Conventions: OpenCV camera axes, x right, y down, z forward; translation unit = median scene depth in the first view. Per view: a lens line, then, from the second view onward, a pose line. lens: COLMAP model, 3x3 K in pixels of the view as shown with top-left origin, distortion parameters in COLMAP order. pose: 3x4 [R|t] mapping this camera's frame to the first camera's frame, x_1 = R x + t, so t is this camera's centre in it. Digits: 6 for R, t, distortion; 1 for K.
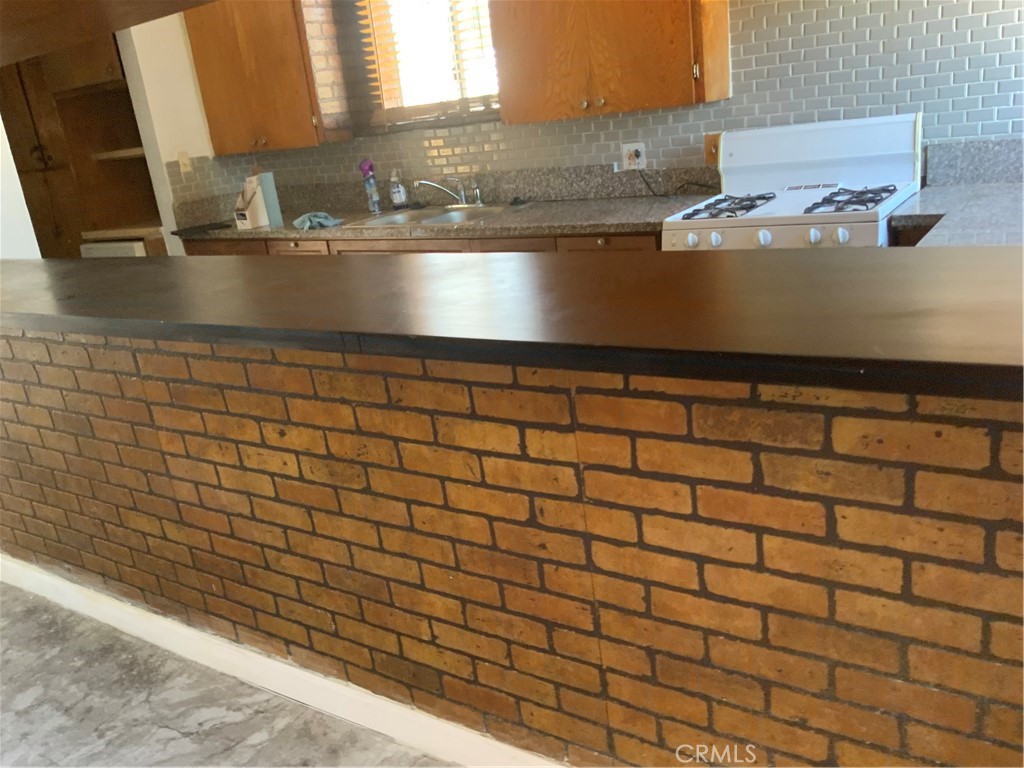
lens RADIAL K [[850.4, 0, 509.9], [0, 850.4, 386.6], [0, 0, 1]] dist [0.047824, -0.061706]
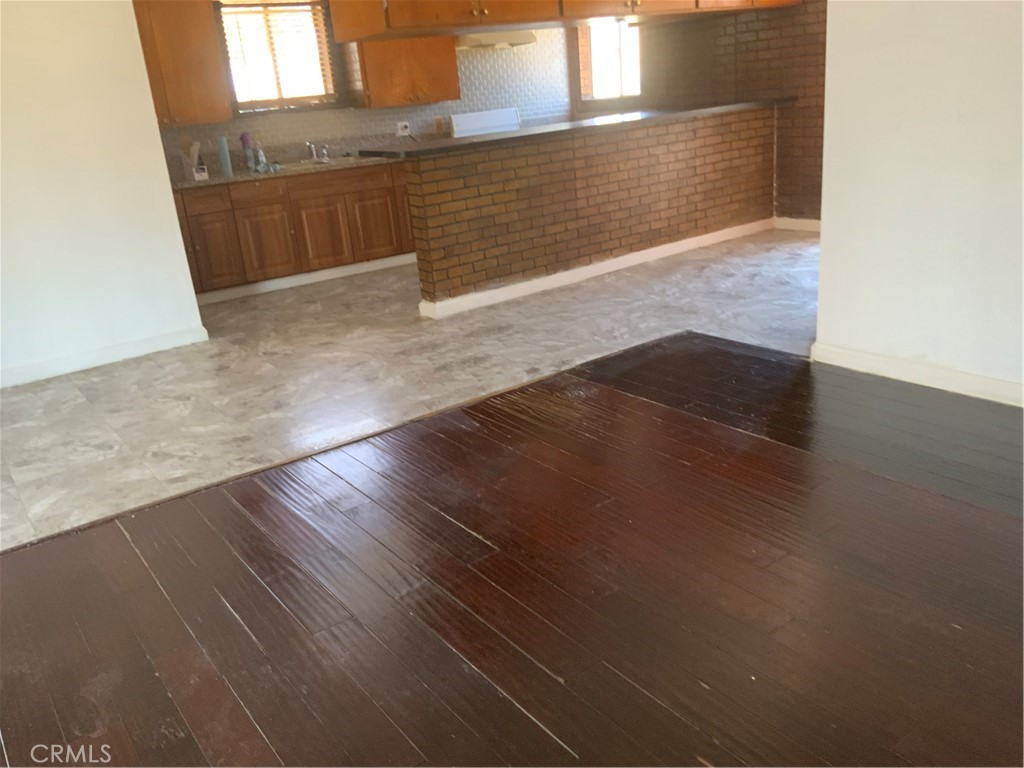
lens RADIAL K [[850.4, 0, 517.6], [0, 850.4, 394.0], [0, 0, 1]] dist [0.047824, -0.061706]
pose [[0.334318, -0.230891, 0.913740, -1.854716], [0.339815, 0.933843, 0.111640, 0.190858], [-0.879066, 0.273180, 0.390661, 0.161962]]
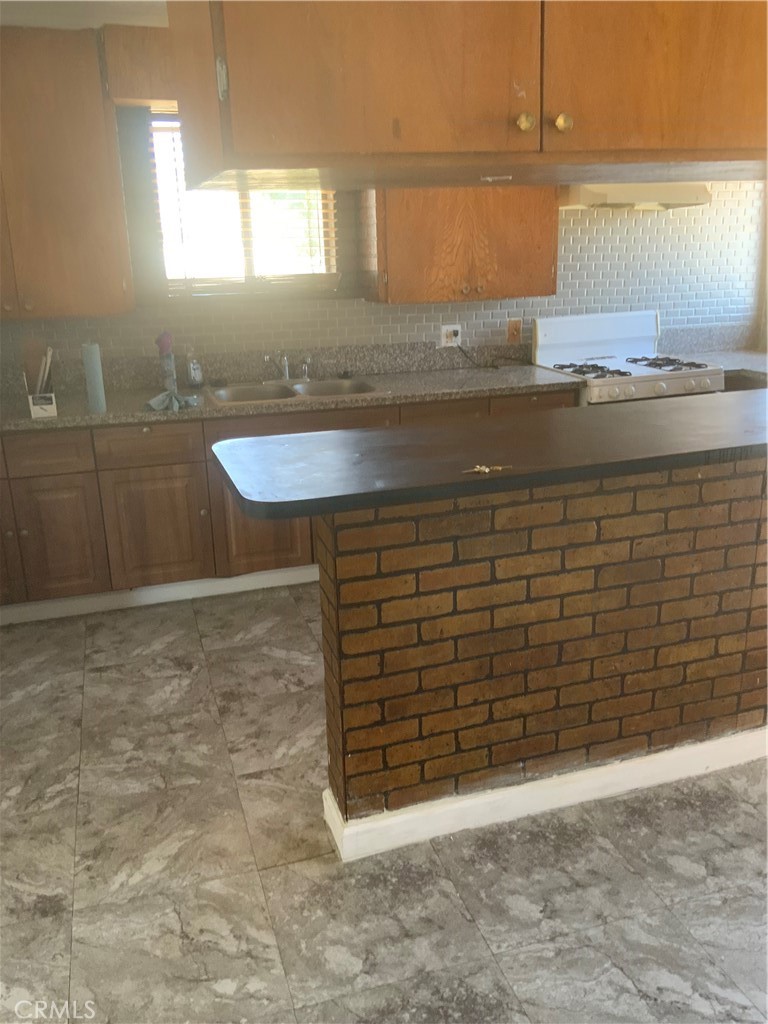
lens RADIAL K [[850.4, 0, 379.9], [0, 850.4, 502.9], [0, 0, 1]] dist [0.047824, -0.061706]
pose [[0.613715, -0.120593, 0.780264, -0.932602], [0.201904, 0.979377, -0.007441, -0.054858], [-0.763275, 0.162104, 0.625406, 0.391950]]
